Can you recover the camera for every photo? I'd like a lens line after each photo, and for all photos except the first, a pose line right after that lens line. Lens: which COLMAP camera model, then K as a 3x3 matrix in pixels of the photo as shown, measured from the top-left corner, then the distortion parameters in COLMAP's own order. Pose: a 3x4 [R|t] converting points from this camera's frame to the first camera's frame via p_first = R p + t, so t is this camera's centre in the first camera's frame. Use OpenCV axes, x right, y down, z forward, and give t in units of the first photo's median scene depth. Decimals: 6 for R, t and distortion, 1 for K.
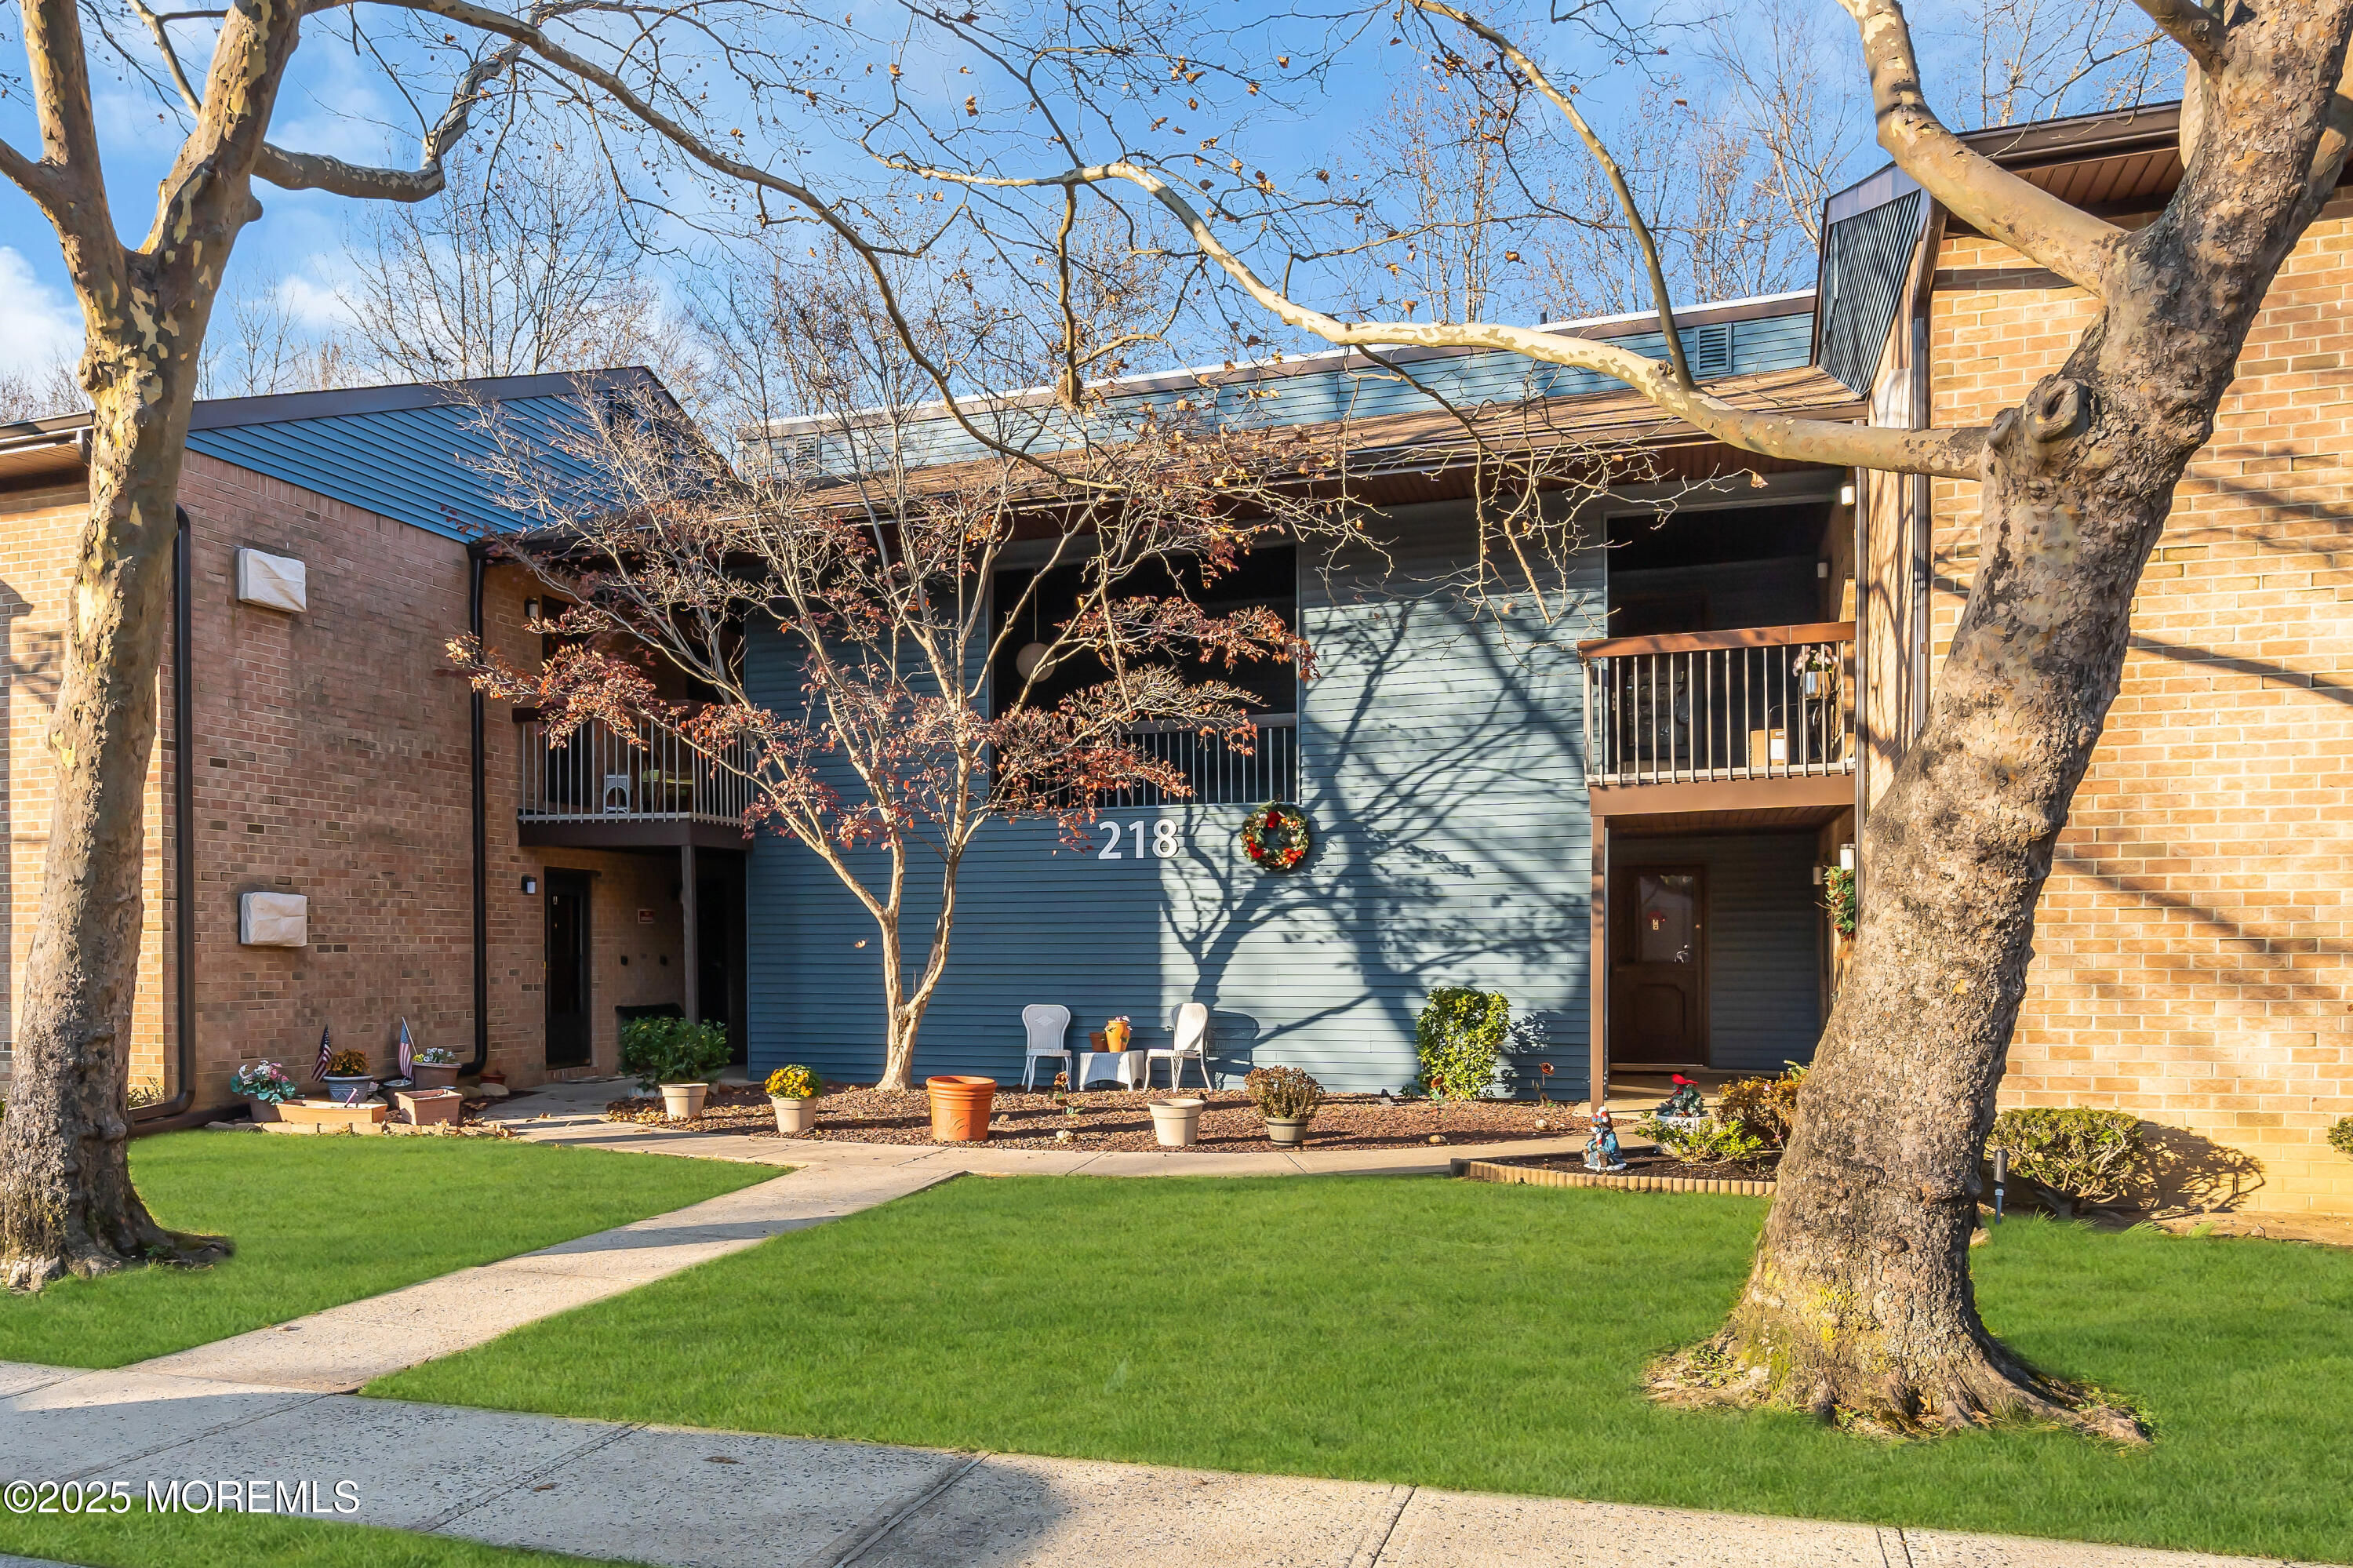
lens RADIAL K [[2233.0, 0, 1166.3], [0, 2233.0, 998.5], [0, 0, 1]] dist [-0.002547, 0.000000]
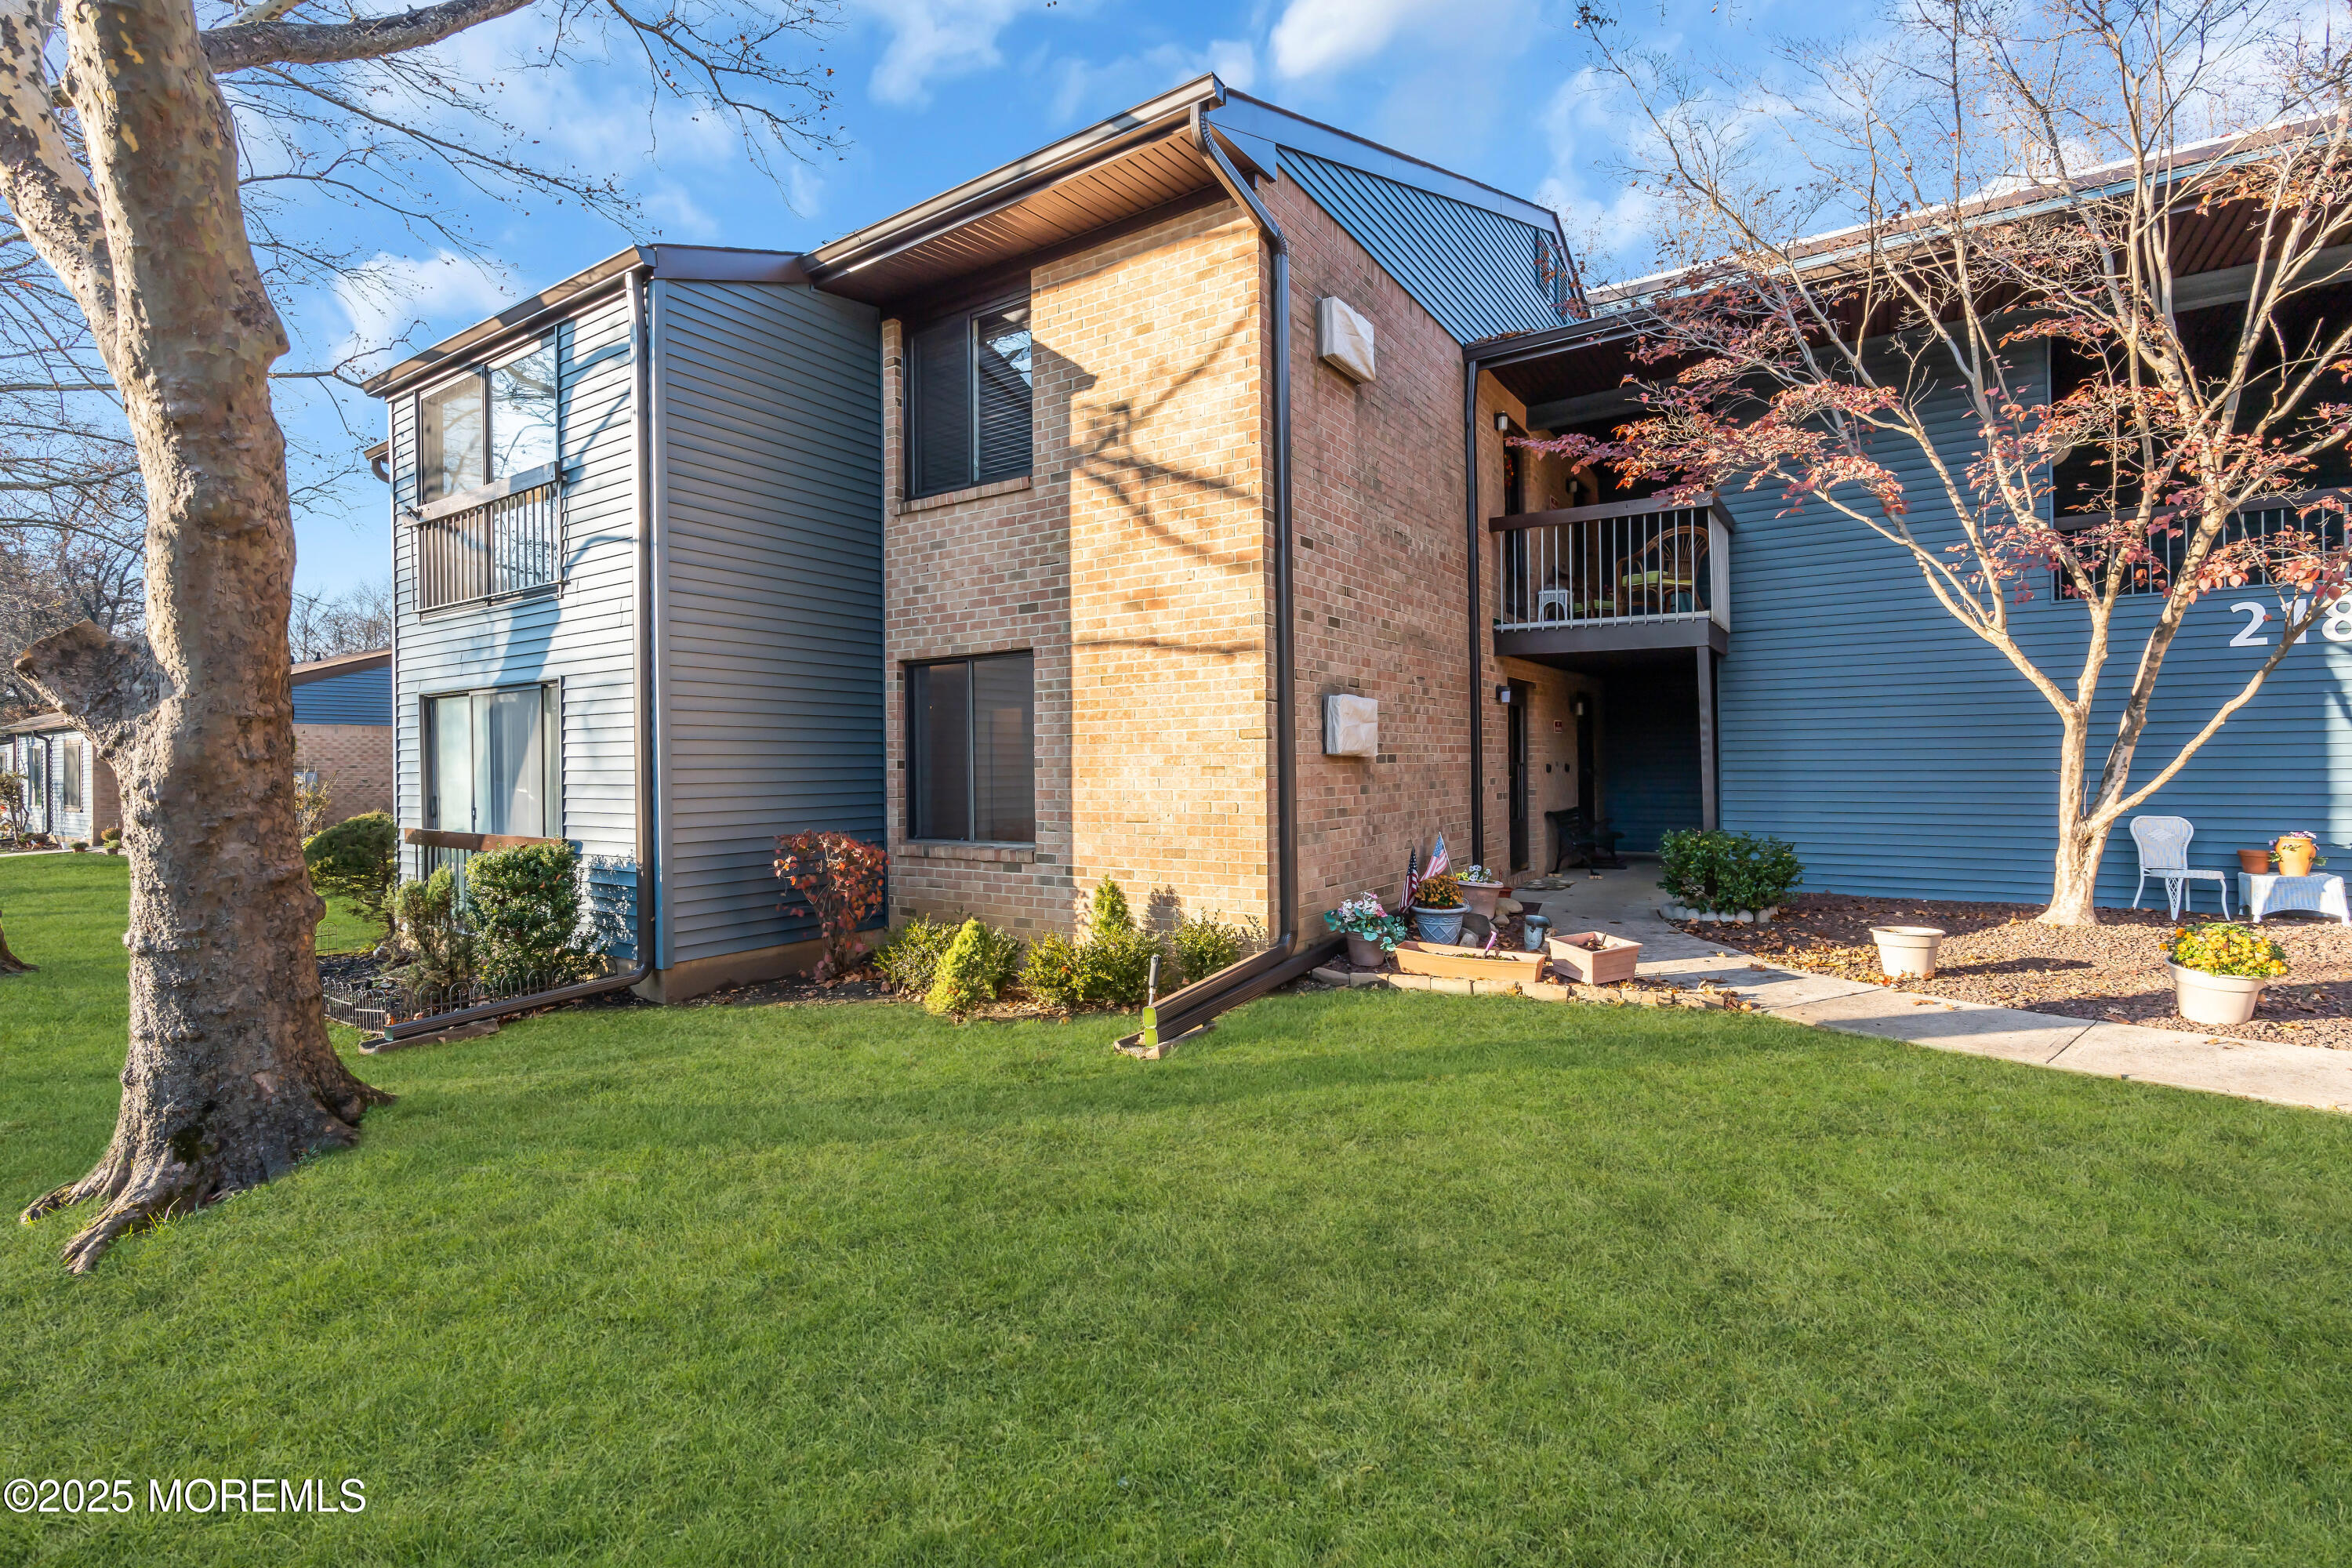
lens RADIAL K [[1061.6, 0, 1176.1], [0, 1061.6, 772.6], [0, 0, 1]] dist [0.000680, 0.000036]
pose [[0.978717, -0.006502, -0.205113, -0.385031], [0.004713, 0.999946, -0.009209, -0.013843], [0.205162, 0.008046, 0.978695, 0.583669]]
